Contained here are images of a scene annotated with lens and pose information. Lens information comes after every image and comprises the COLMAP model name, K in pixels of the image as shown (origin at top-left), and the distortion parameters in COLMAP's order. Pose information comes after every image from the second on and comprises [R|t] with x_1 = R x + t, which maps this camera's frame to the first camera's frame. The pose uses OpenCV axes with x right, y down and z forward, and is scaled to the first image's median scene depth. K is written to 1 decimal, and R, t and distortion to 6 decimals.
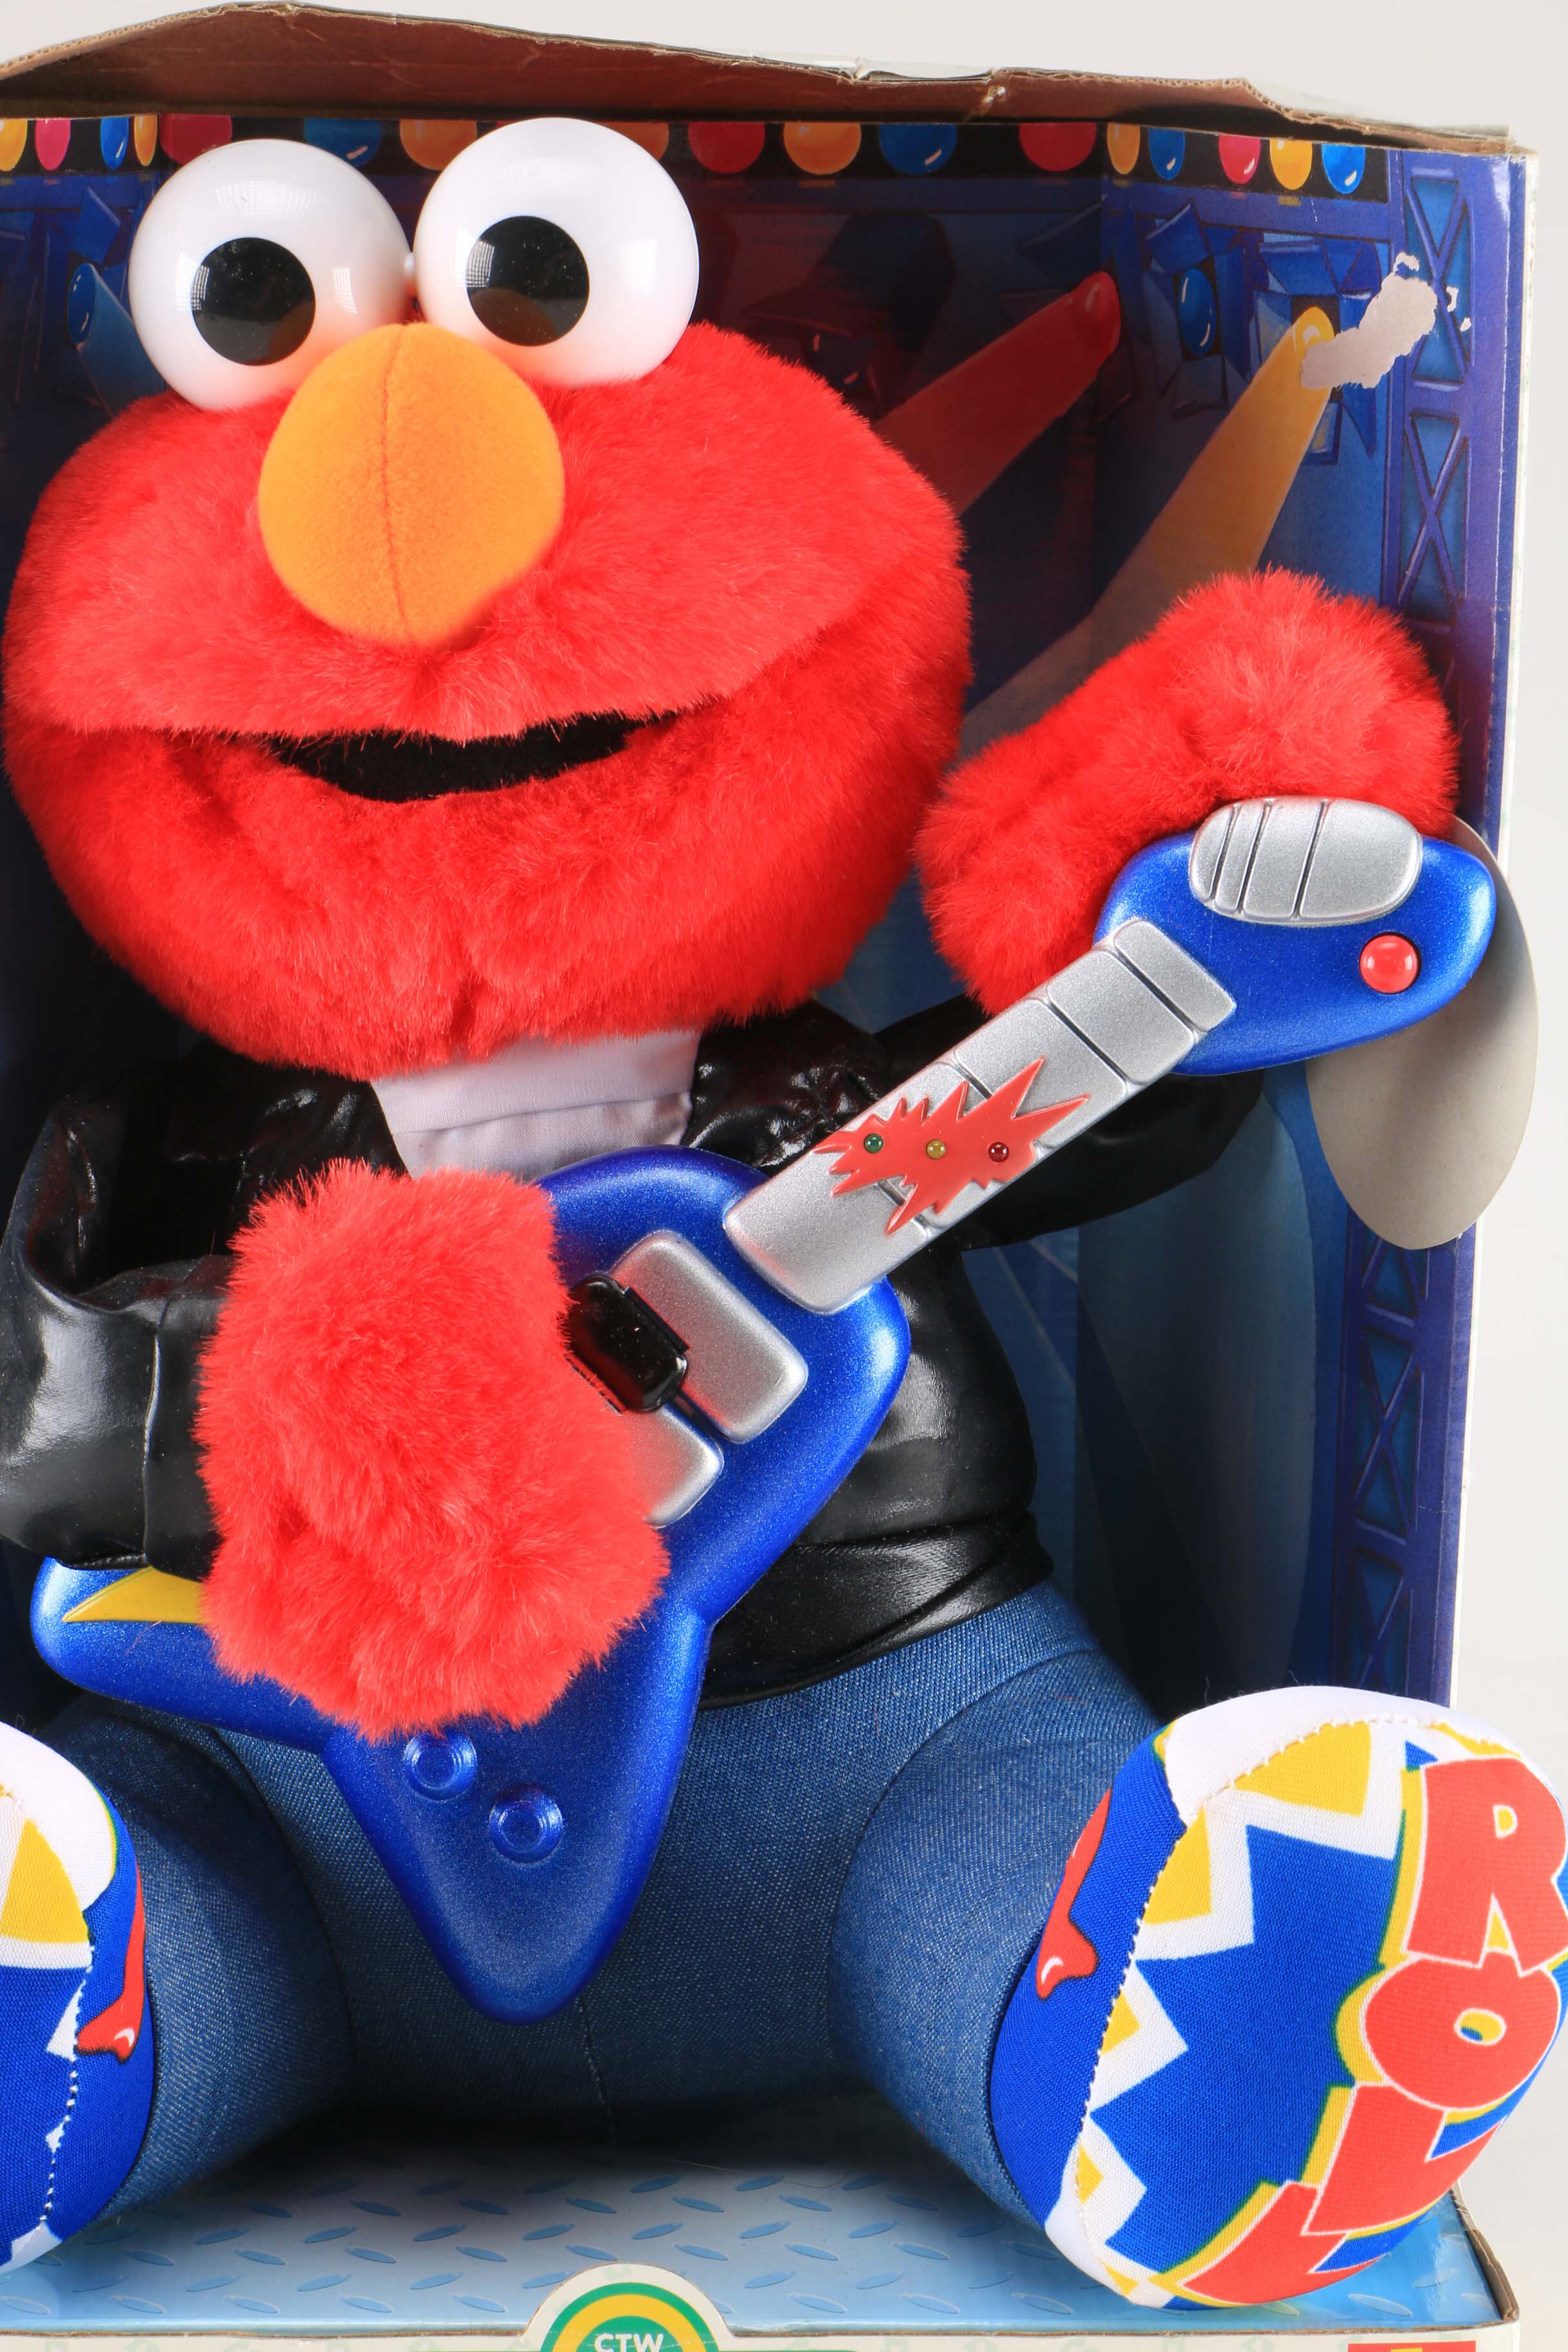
lens RADIAL K [[6680.2, 0, 670.7], [0, 6680.2, 1241.1], [0, 0, 1]] dist [0.684381, 0.000000]
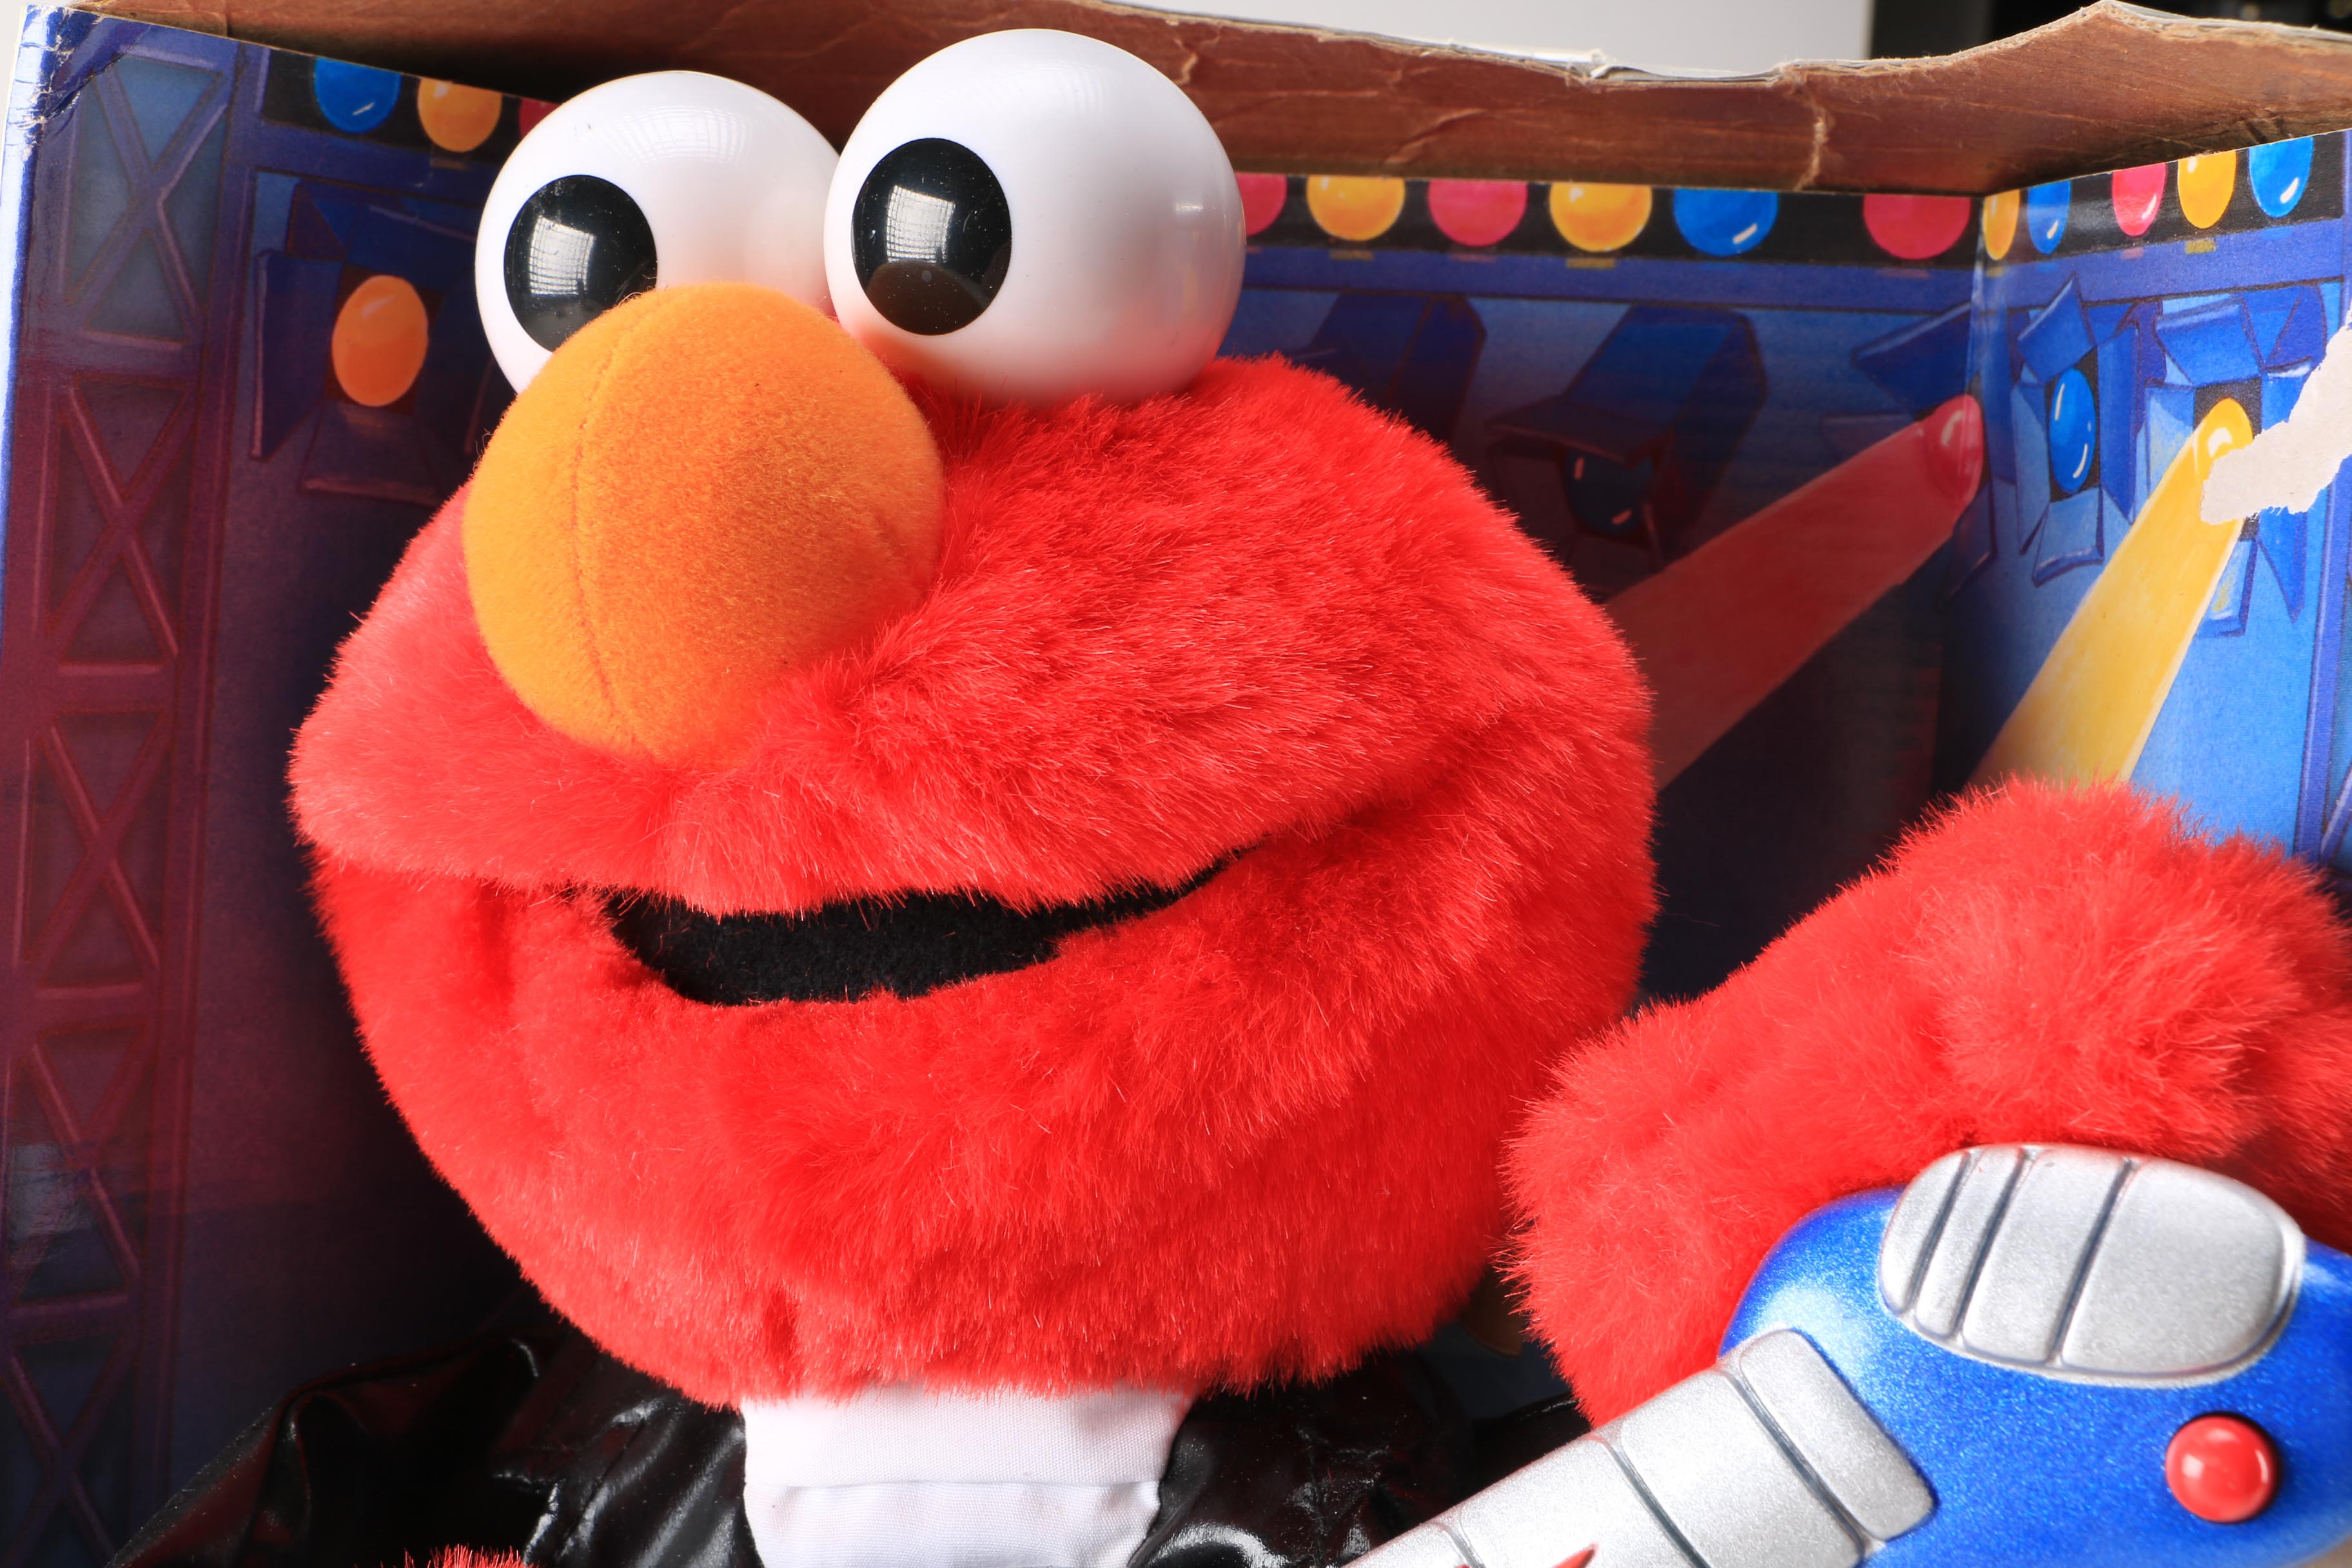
lens RADIAL K [[3167.4, 0, 1180.4], [0, 3167.4, 786.9], [0, 0, 1]] dist [-0.019075, 0.000000]
pose [[0.950063, 0.083433, -0.300697, 0.095594], [-0.122313, 0.986054, -0.112855, -0.056814], [0.287087, 0.143998, 0.947019, 0.711131]]
